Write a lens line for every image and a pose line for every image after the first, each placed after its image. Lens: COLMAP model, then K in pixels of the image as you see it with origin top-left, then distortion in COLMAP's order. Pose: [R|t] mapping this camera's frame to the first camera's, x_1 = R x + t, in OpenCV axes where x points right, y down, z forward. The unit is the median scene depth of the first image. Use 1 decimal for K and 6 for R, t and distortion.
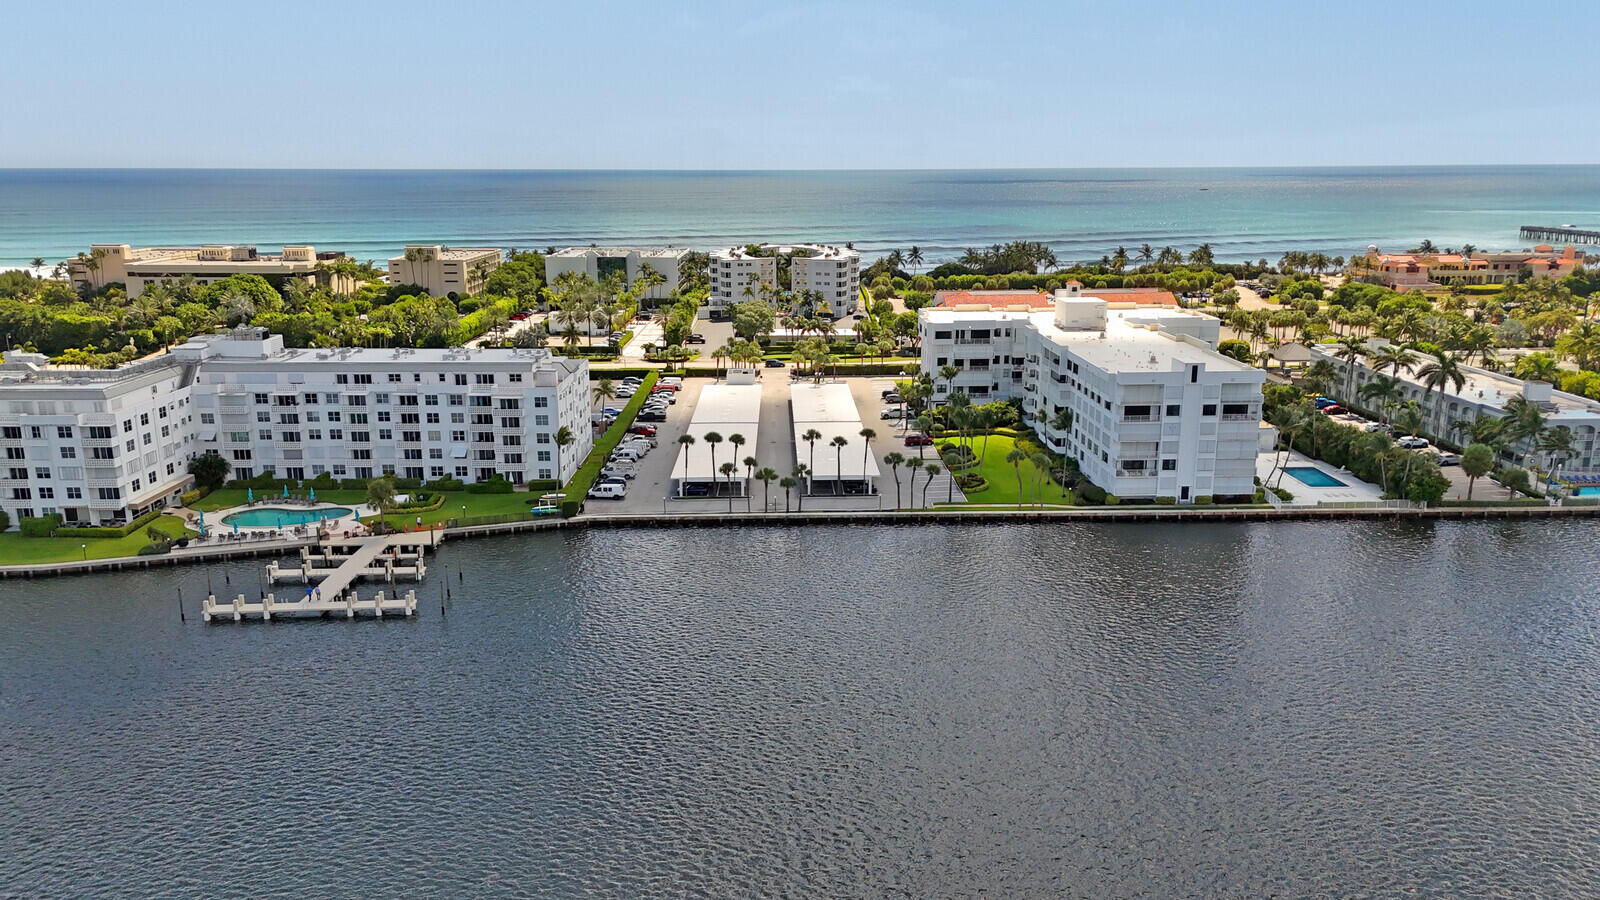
lens RADIAL K [[1143.1, 0, 800.0], [0, 1143.1, 450.0], [0, 0, 1]] dist [0.063801, -0.089290]
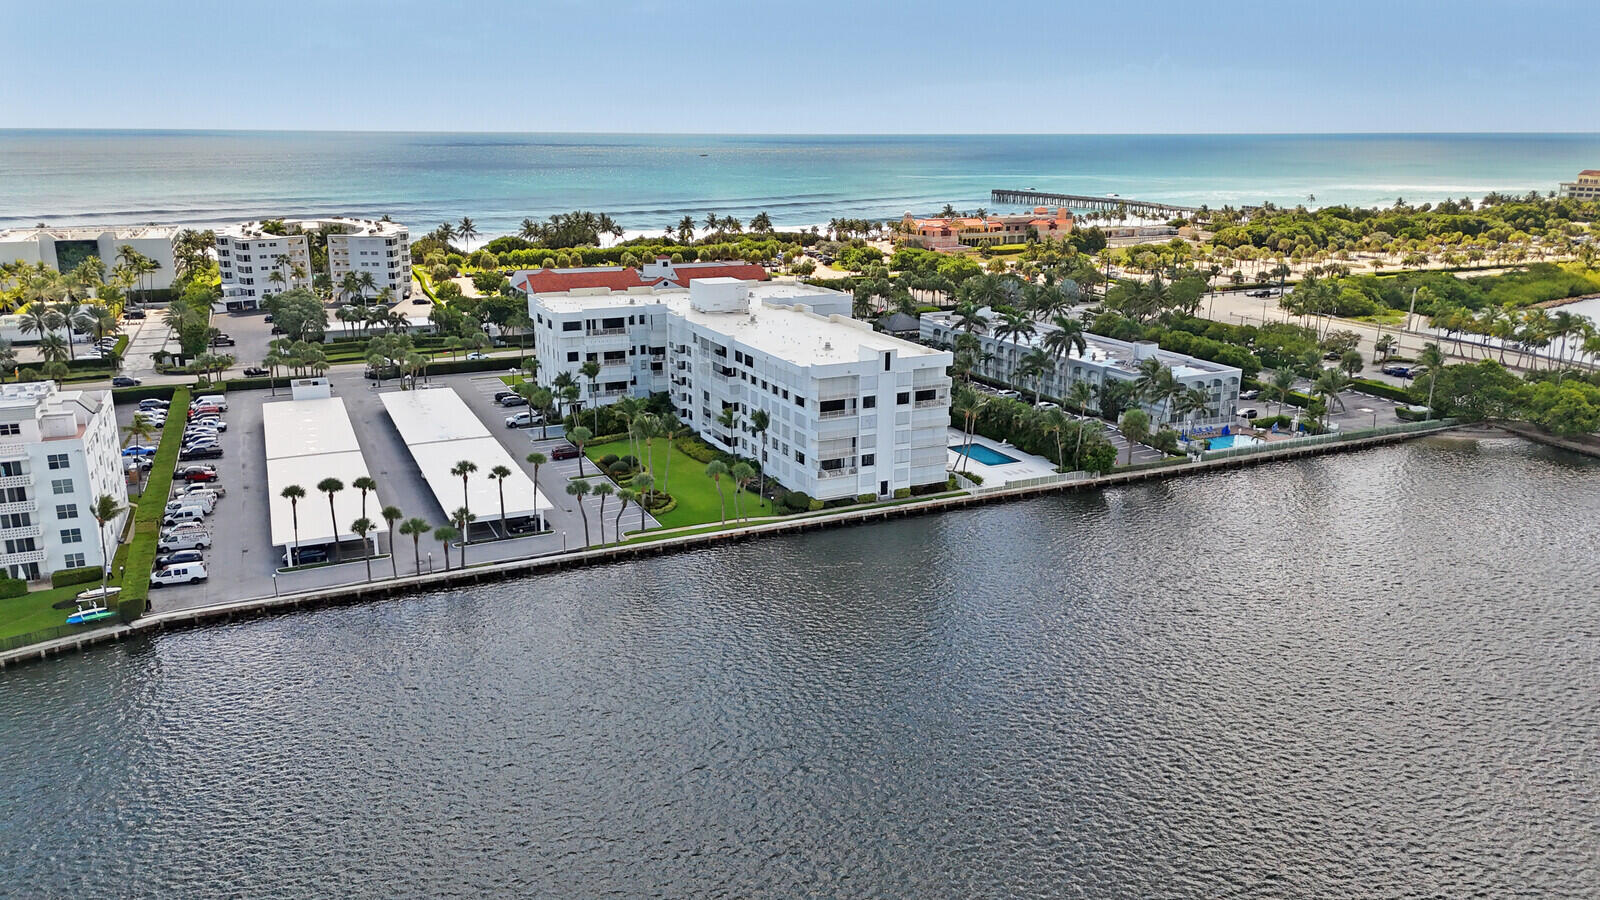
lens RADIAL K [[1143.1, 0, 800.0], [0, 1143.1, 450.0], [0, 0, 1]] dist [0.063801, -0.089290]
pose [[0.913188, -0.100165, 0.395038, -0.088470], [0.088498, 0.994934, 0.047698, -0.041857], [-0.397814, -0.008597, 0.917426, 0.164419]]
